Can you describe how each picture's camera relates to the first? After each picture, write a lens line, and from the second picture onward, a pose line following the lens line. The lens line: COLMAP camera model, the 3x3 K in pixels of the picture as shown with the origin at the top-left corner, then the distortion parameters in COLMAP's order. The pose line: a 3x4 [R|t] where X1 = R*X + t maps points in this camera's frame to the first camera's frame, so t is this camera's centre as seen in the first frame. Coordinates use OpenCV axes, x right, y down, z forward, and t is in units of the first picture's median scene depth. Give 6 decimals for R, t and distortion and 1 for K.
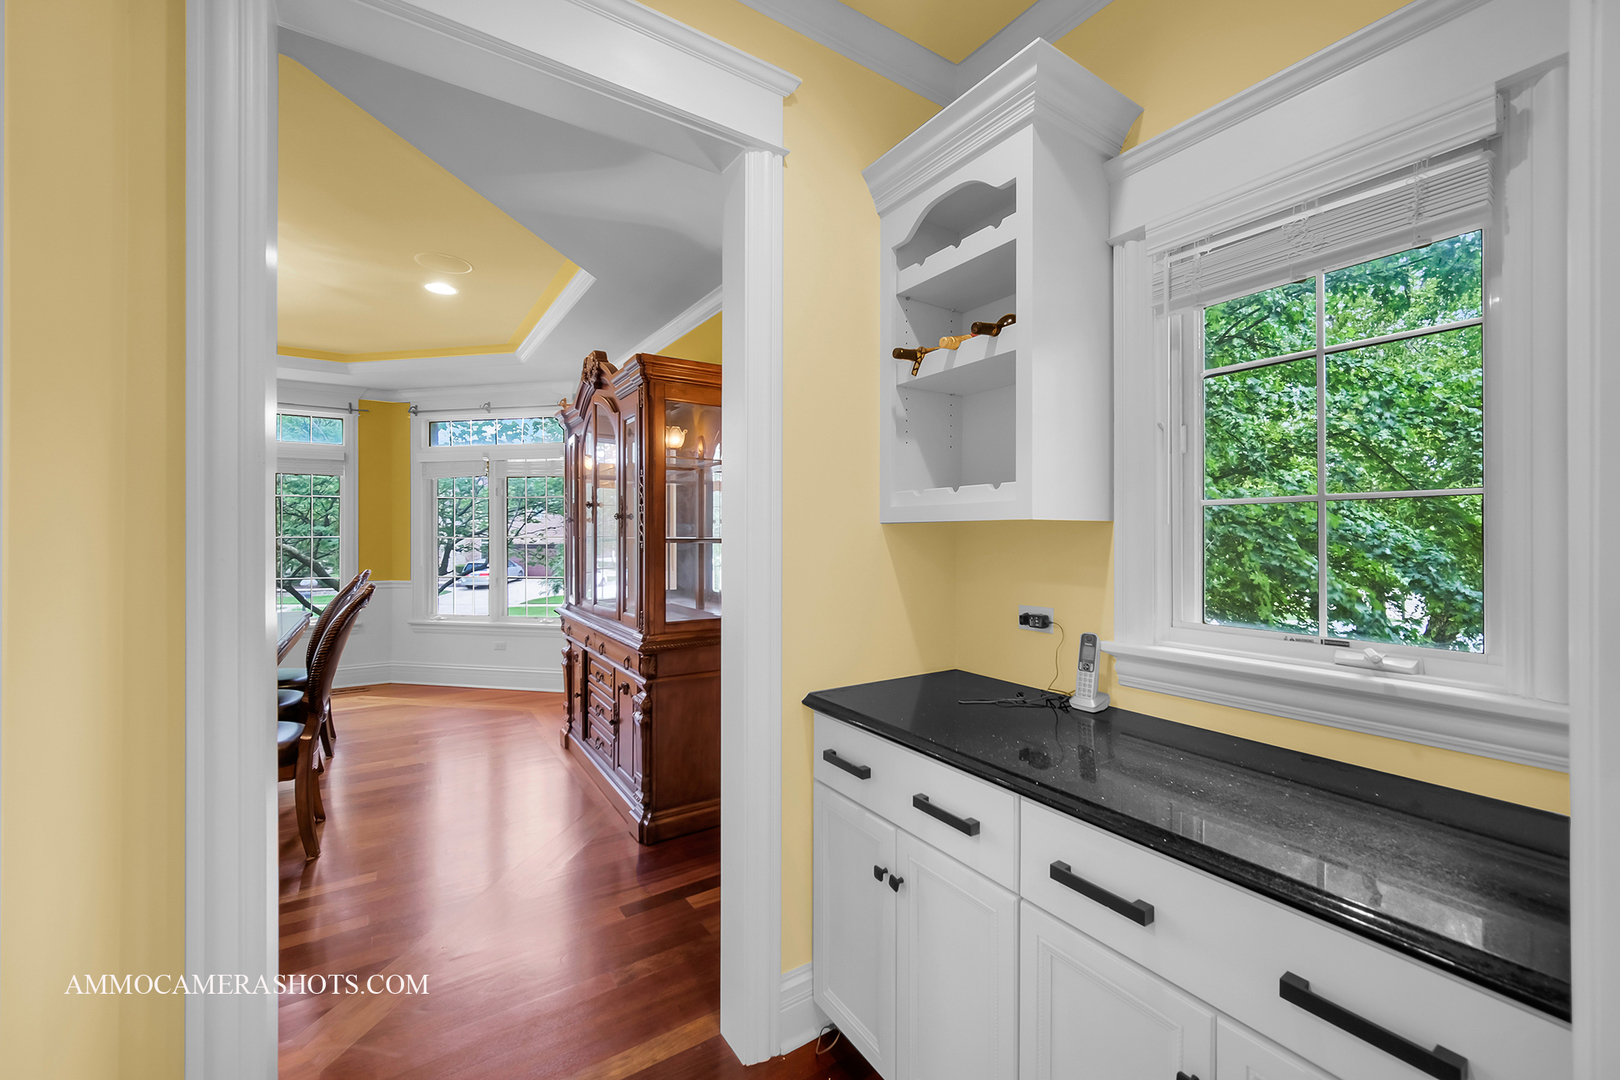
lens RADIAL K [[656.0, 0, 825.3], [0, 656.0, 536.8], [0, 0, 1]] dist [0.000673, -0.001526]
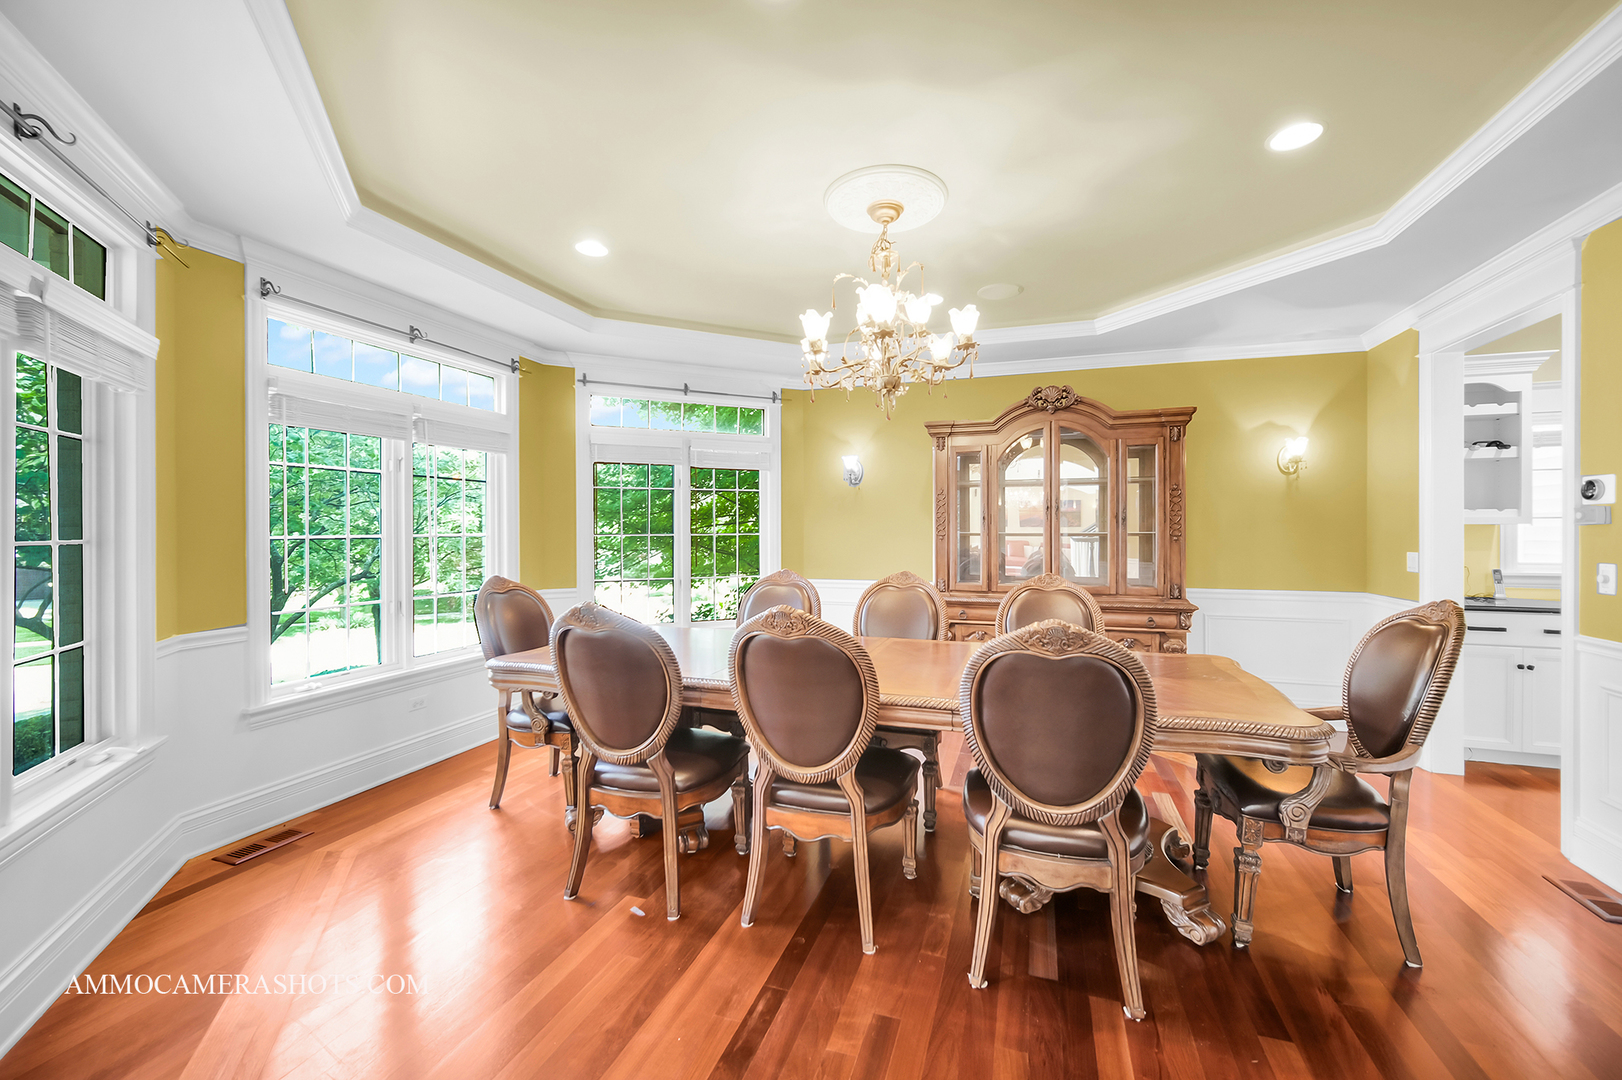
lens RADIAL K [[656.8, 0, 826.8], [0, 656.8, 532.7], [0, 0, 1]] dist [0.000673, -0.001526]
pose [[0.781747, -0.005131, 0.623574, -1.253735], [0.005833, 0.999983, 0.000916, -0.003232], [-0.623568, 0.002922, 0.781764, 0.250660]]
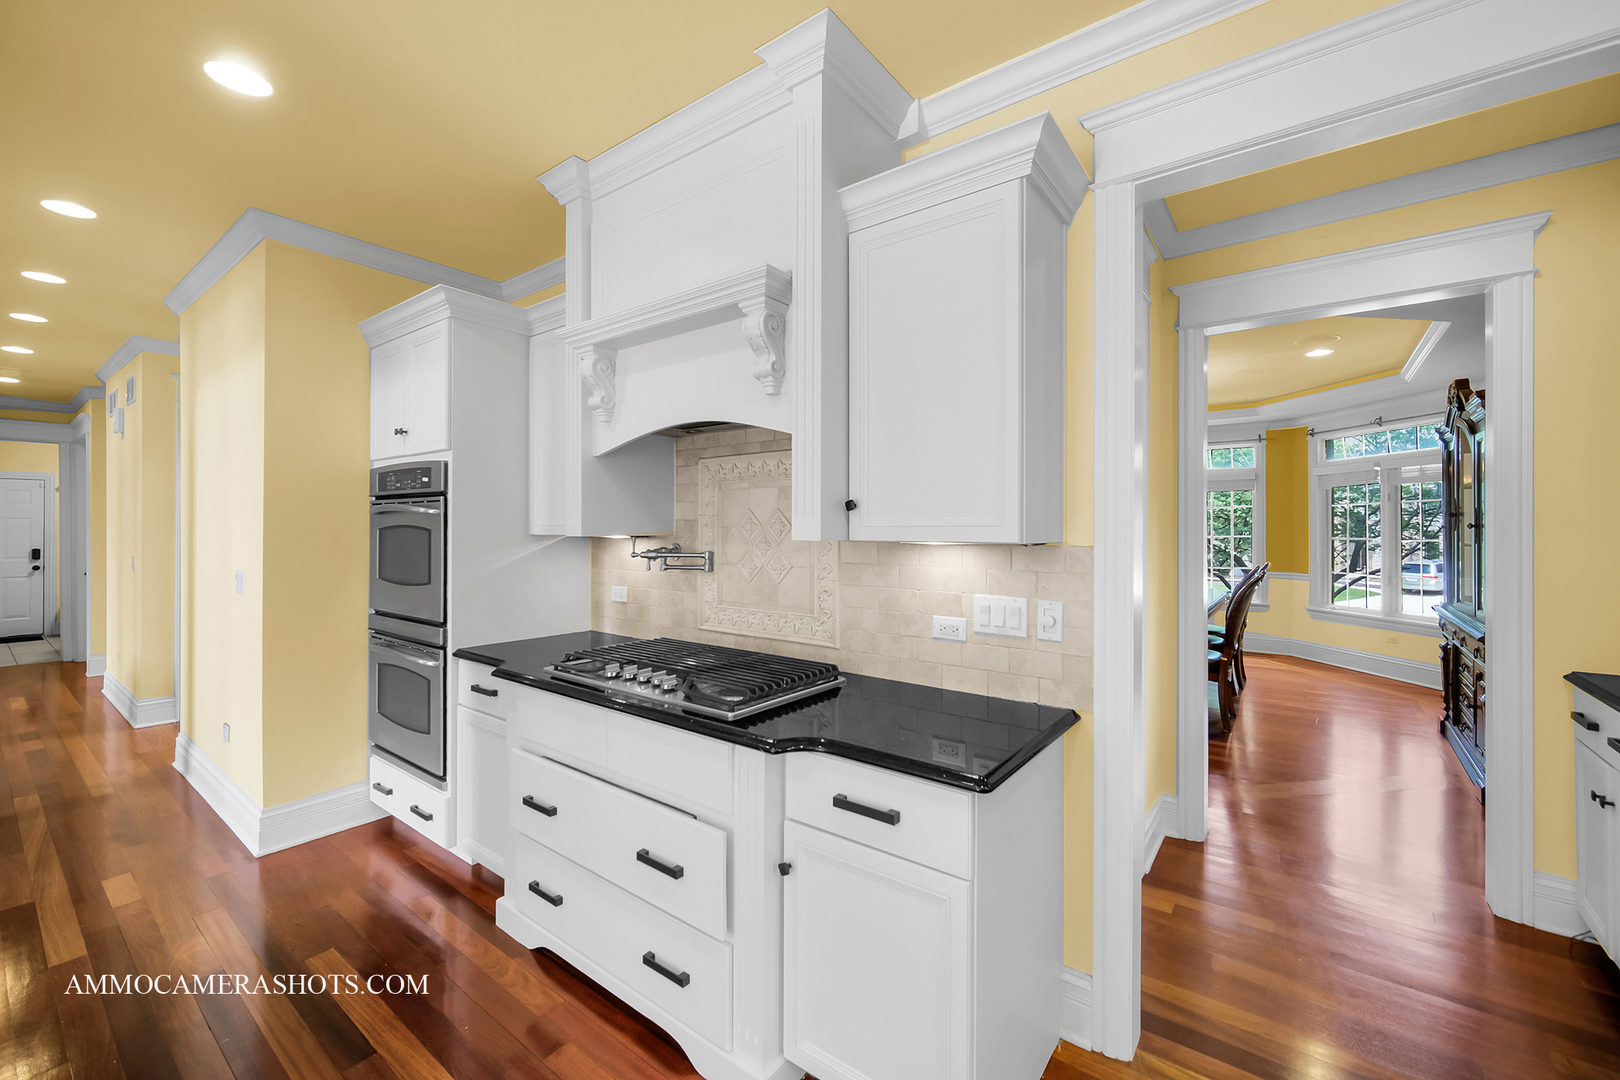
lens RADIAL K [[656.0, 0, 813.4], [0, 656.0, 519.2], [0, 0, 1]] dist [0.000673, -0.001526]
pose [[0.323288, -0.008647, -0.946261, 0.308645], [-0.009687, 0.999876, -0.012446, -0.013319], [0.946251, 0.013190, 0.323165, -0.361613]]
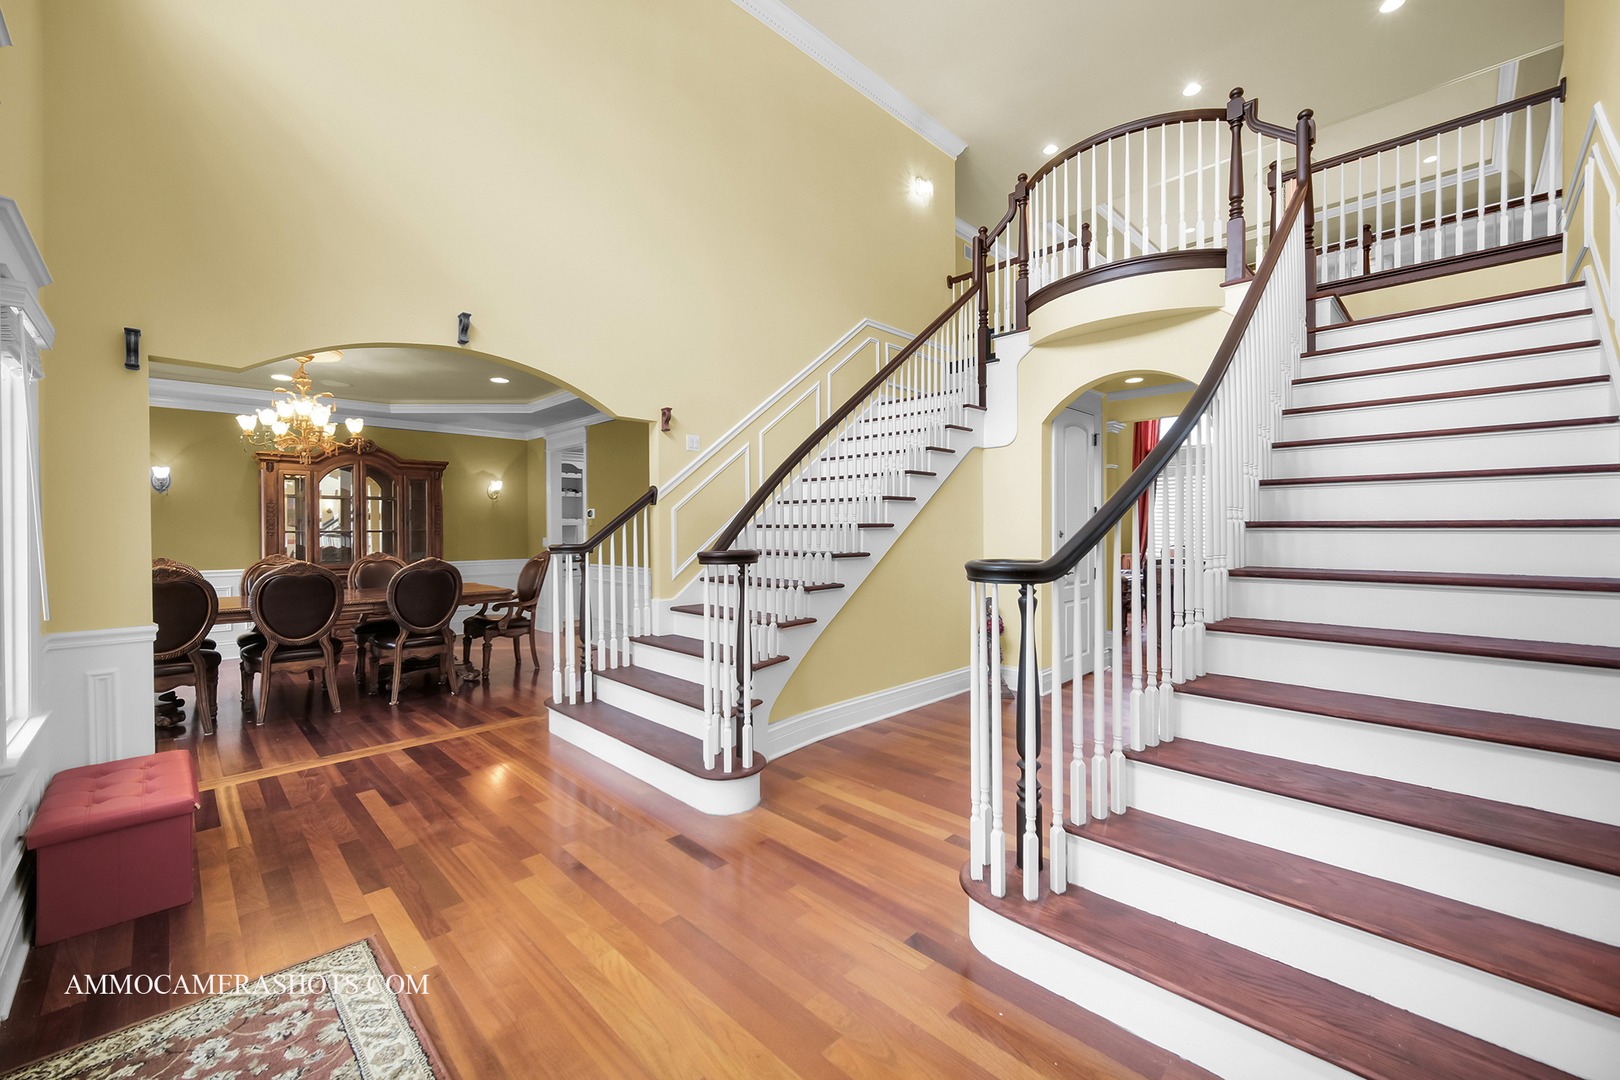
lens RADIAL K [[656.0, 0, 808.9], [0, 656.0, 537.4], [0, 0, 1]] dist [0.000673, -0.001526]
pose [[-0.181516, -0.014440, 0.983282, -1.976514], [0.007619, 0.999842, 0.016090, 0.000439], [-0.983359, 0.010412, -0.181377, 0.072663]]
